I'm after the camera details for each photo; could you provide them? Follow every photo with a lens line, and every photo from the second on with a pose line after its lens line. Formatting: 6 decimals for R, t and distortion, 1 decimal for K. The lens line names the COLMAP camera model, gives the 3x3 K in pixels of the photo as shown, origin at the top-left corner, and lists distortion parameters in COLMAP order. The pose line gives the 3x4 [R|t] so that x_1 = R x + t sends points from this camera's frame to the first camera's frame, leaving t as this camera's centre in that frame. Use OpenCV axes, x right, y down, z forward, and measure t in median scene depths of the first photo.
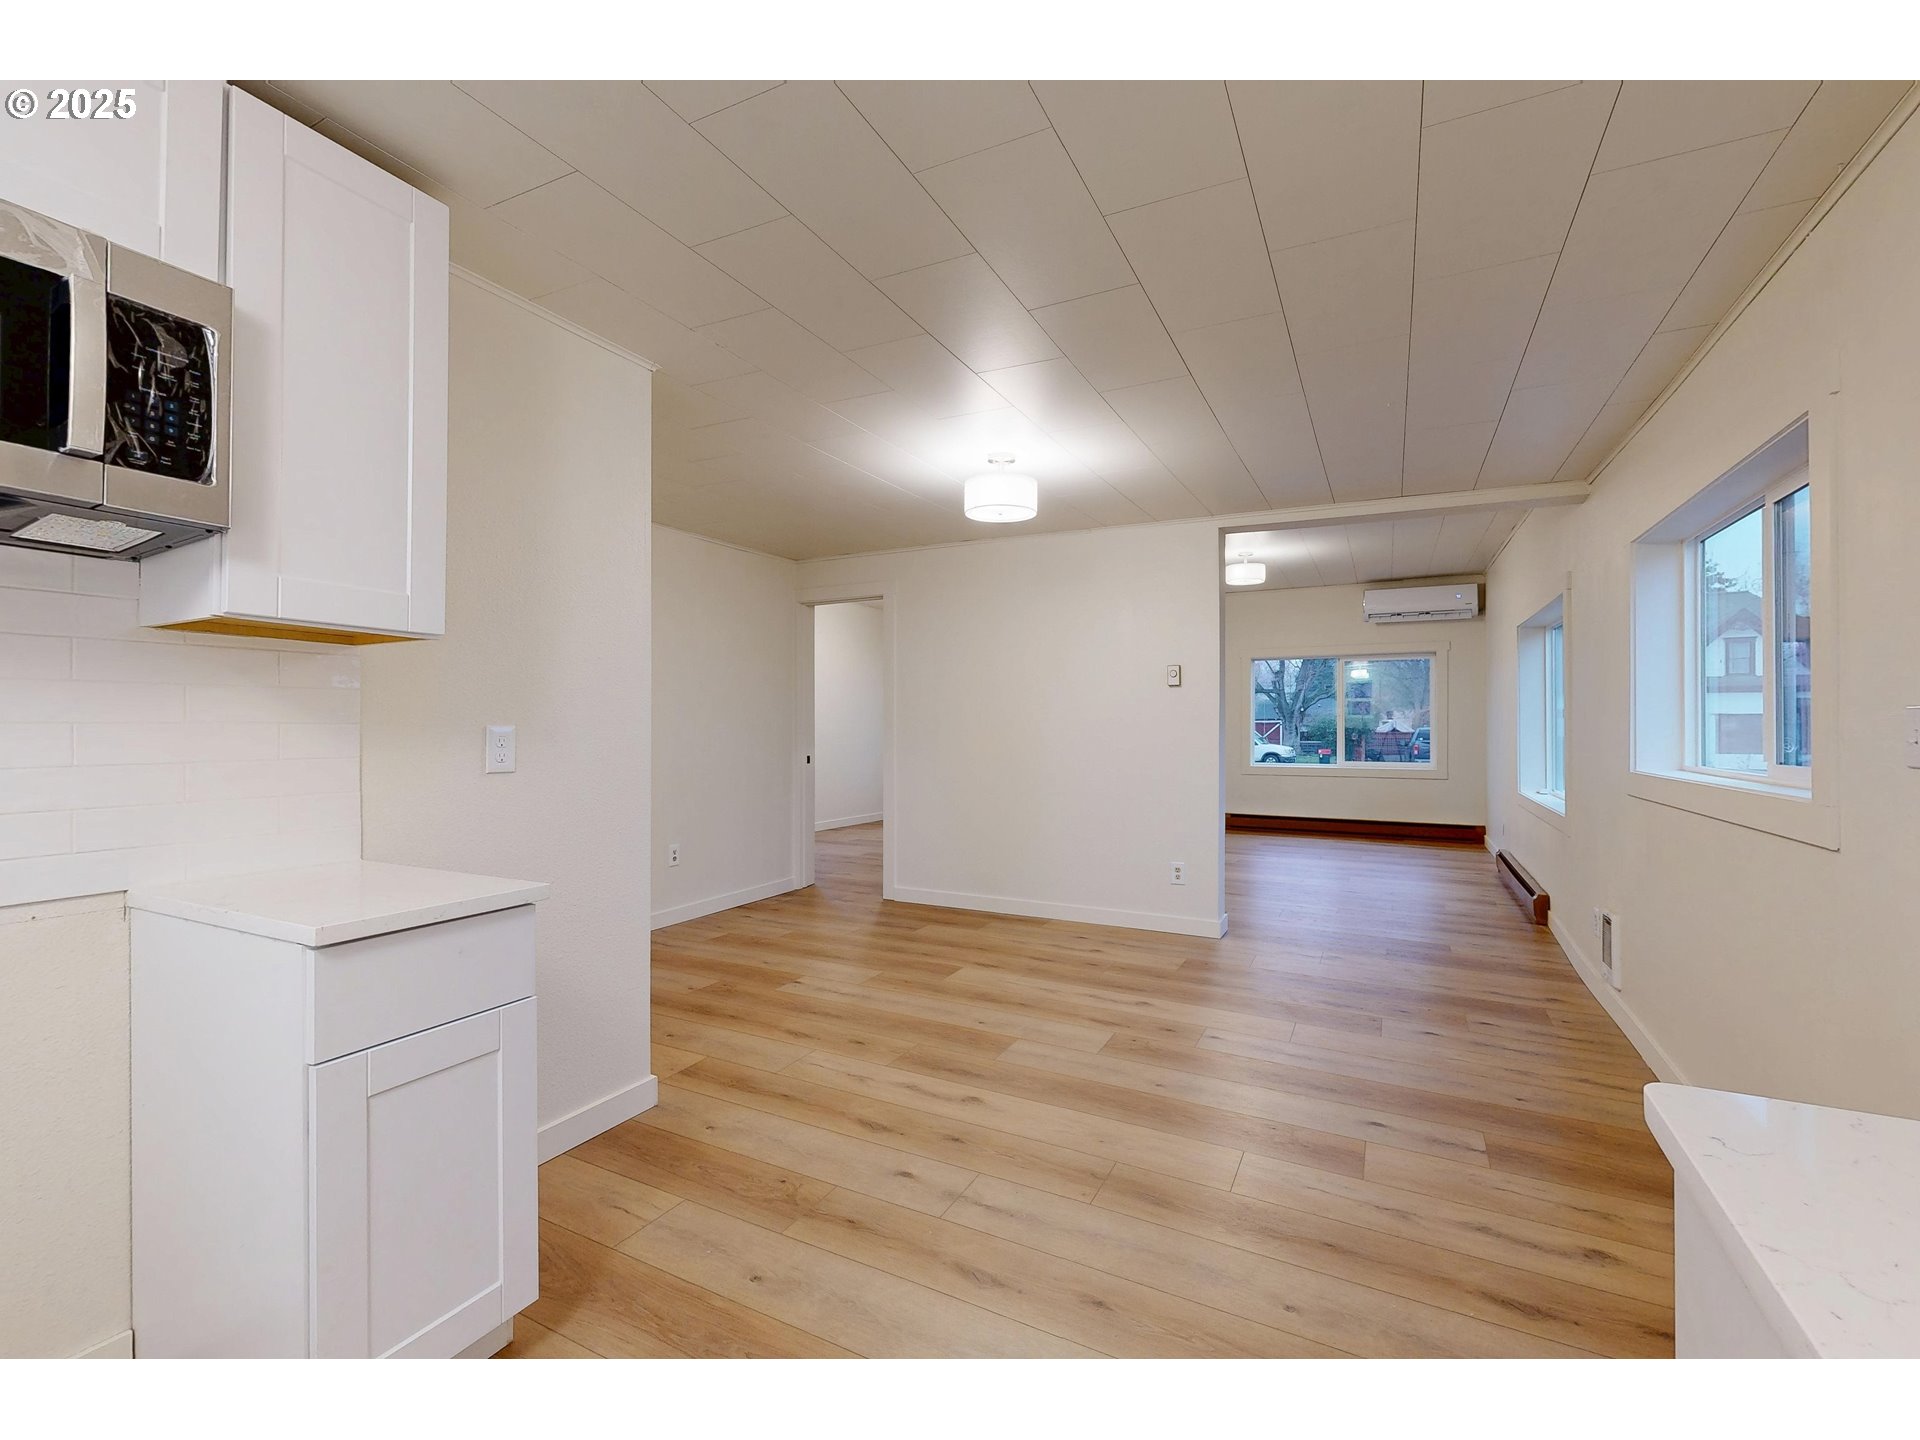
lens RADIAL K [[835.5, 0, 954.3], [0, 835.5, 726.9], [0, 0, 1]] dist [0.000898, -0.000052]
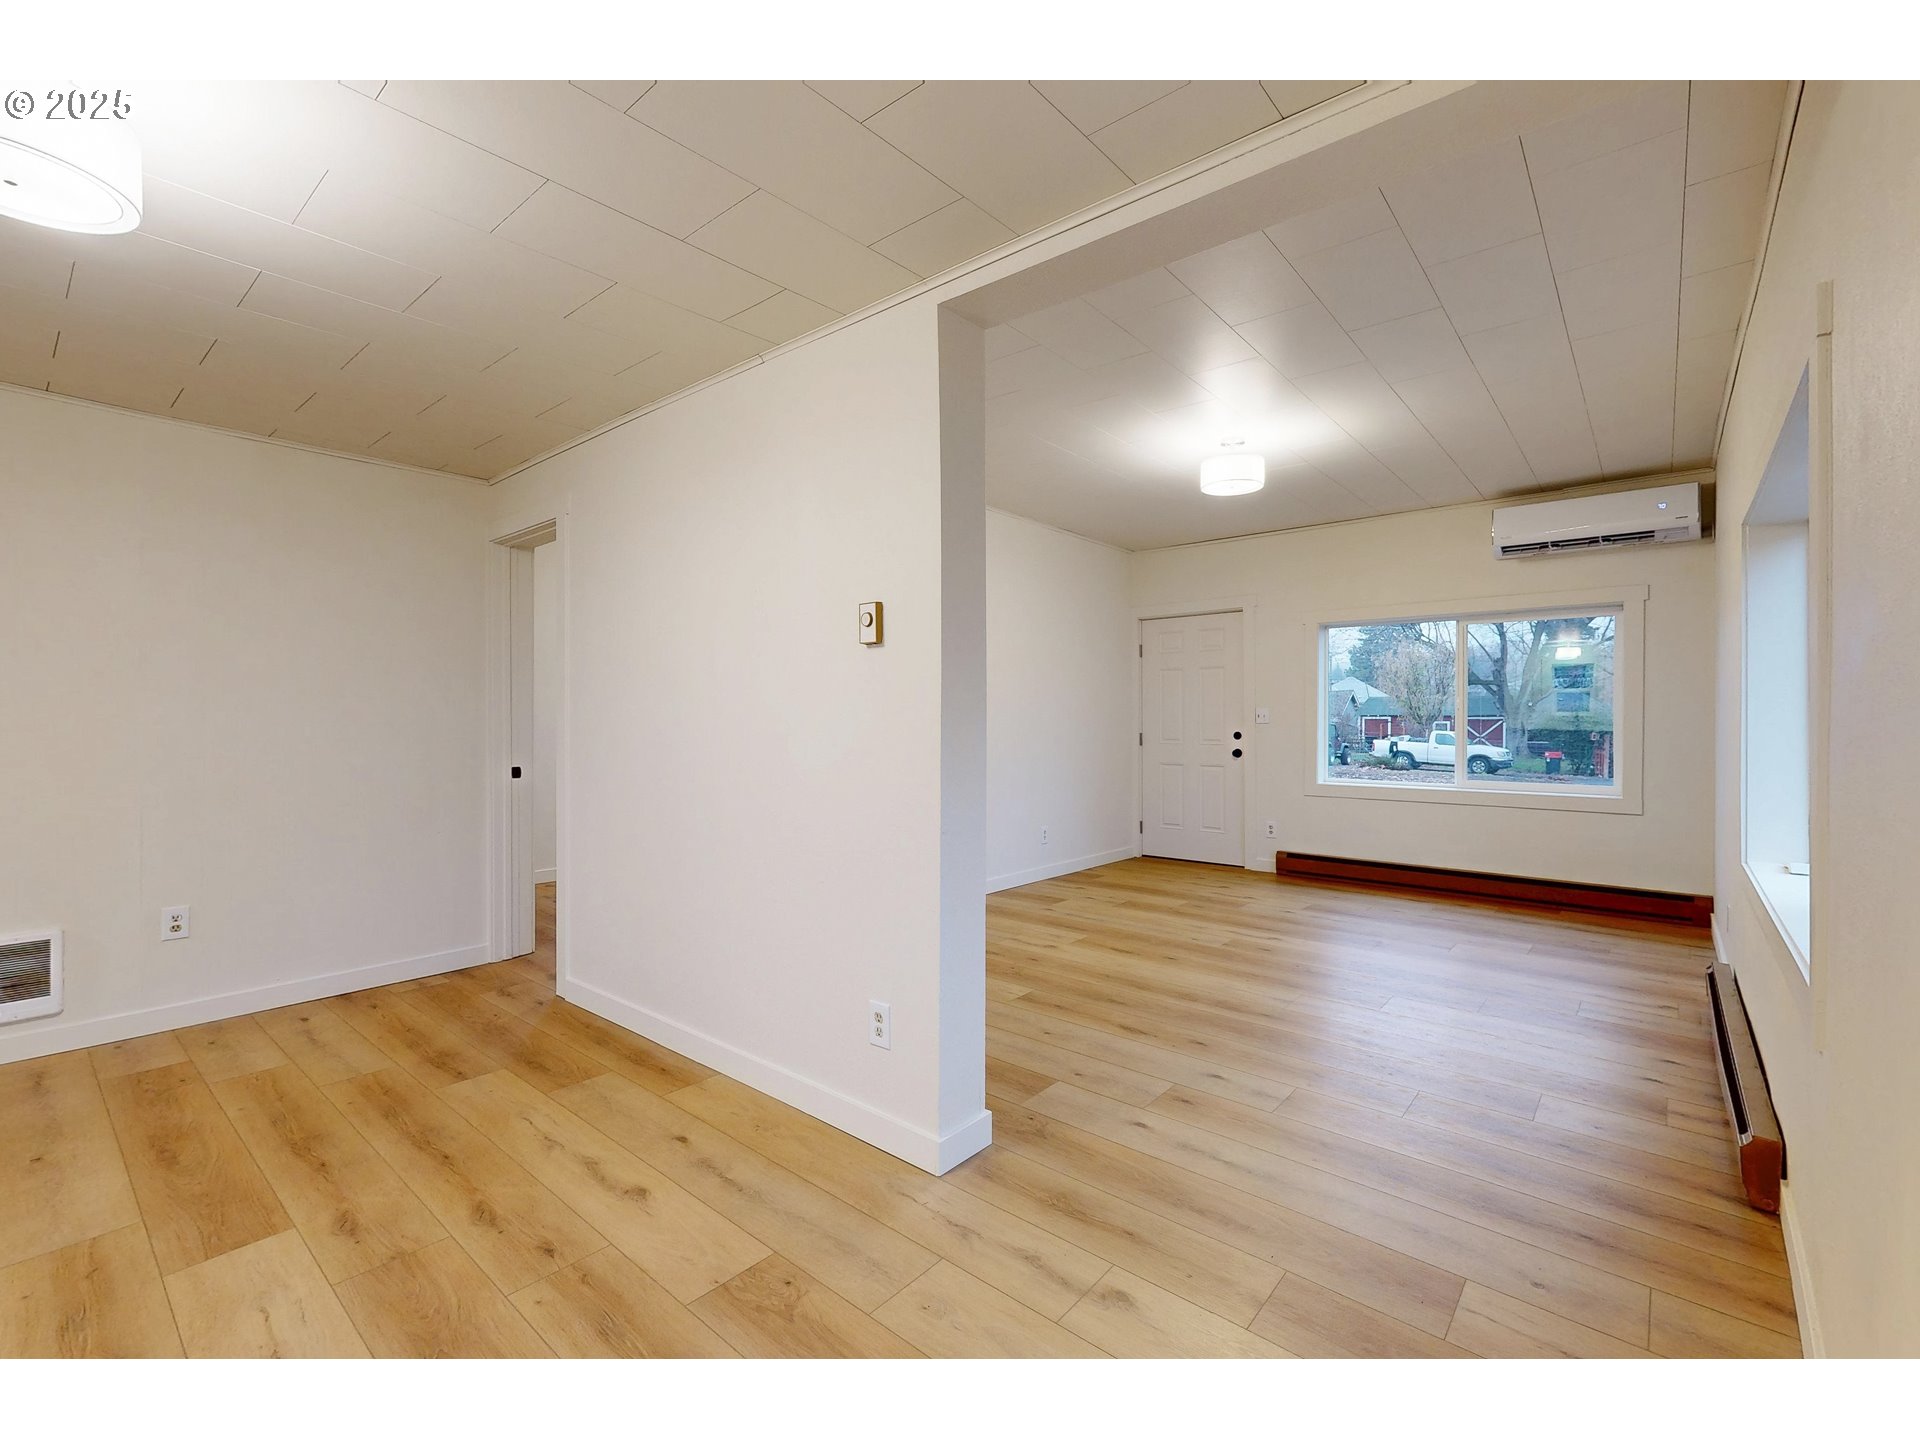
lens RADIAL K [[835.5, 0, 966.3], [0, 835.5, 716.6], [0, 0, 1]] dist [0.000898, -0.000052]
pose [[0.975600, 0.000790, -0.219552, 0.252290], [-0.002511, 0.999968, -0.007561, -0.001458], [0.219539, 0.007927, 0.975571, 0.313942]]
